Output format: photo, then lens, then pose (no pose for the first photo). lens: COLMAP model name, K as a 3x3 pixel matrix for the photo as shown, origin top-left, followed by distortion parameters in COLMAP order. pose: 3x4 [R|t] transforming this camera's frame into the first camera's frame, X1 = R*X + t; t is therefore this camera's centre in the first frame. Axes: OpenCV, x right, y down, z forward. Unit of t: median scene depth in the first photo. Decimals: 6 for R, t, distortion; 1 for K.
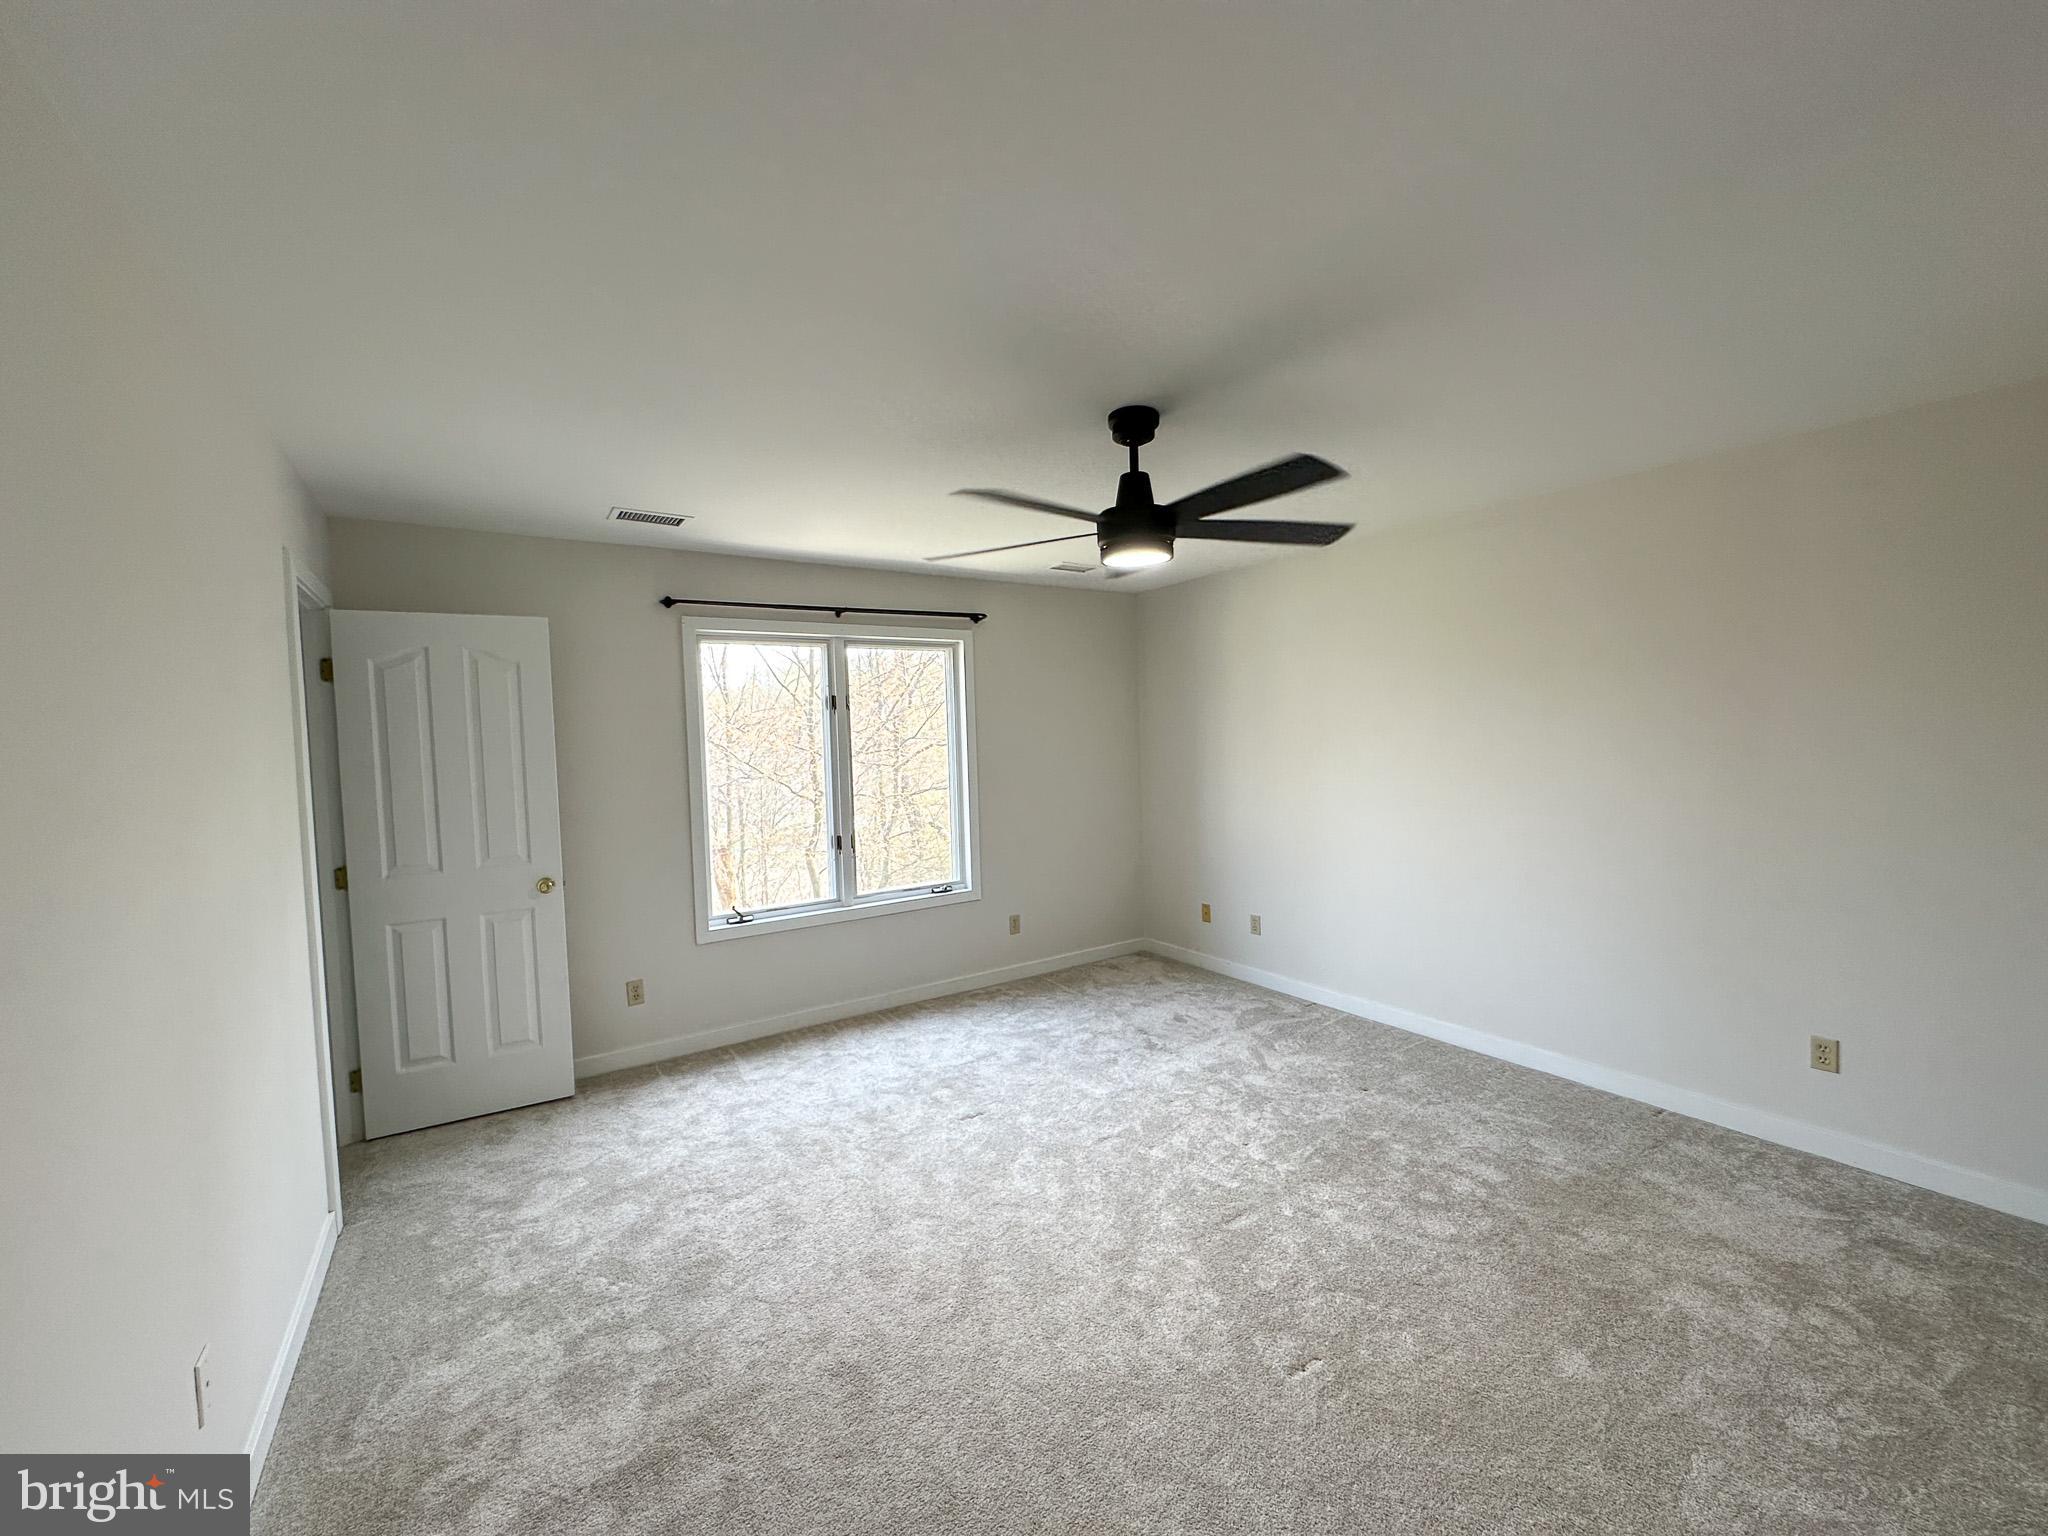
lens RADIAL K [[816.1, 0, 1024.0], [0, 816.1, 768.0], [0, 0, 1]] dist [-0.001550, -0.000238]
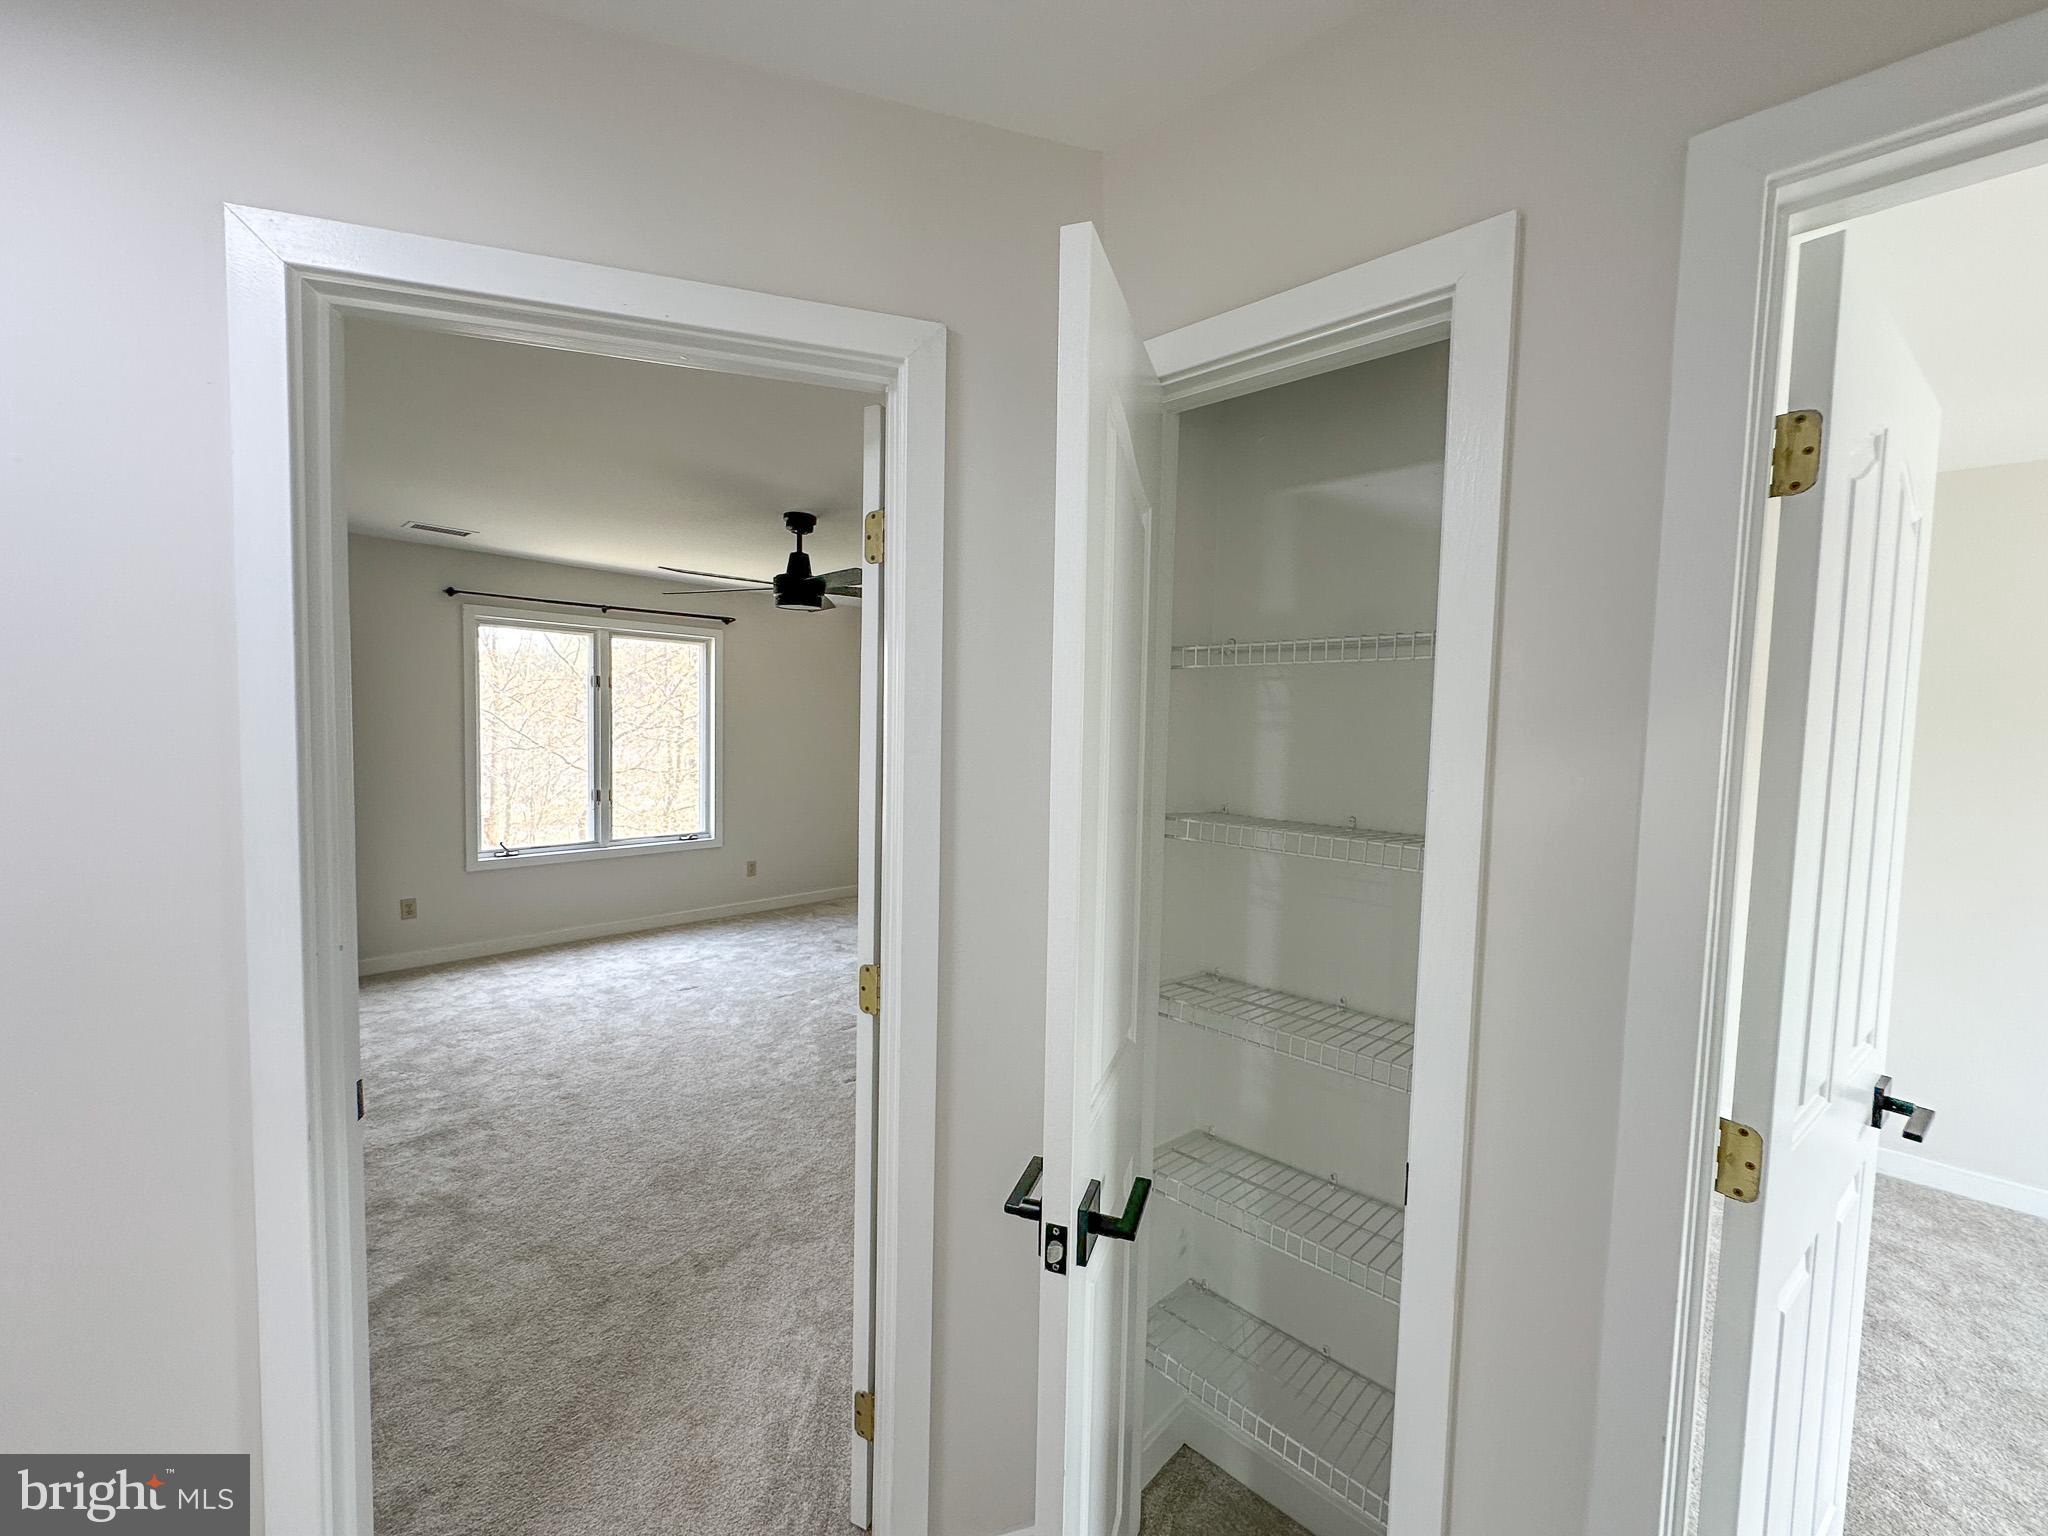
lens RADIAL K [[816.1, 0, 1024.0], [0, 816.1, 768.0], [0, 0, 1]] dist [-0.001550, -0.000238]
pose [[0.972704, 0.041539, 0.228301, 0.139696], [-0.044296, 0.998994, 0.006960, 0.015516], [-0.227782, -0.016883, 0.973566, -0.416096]]
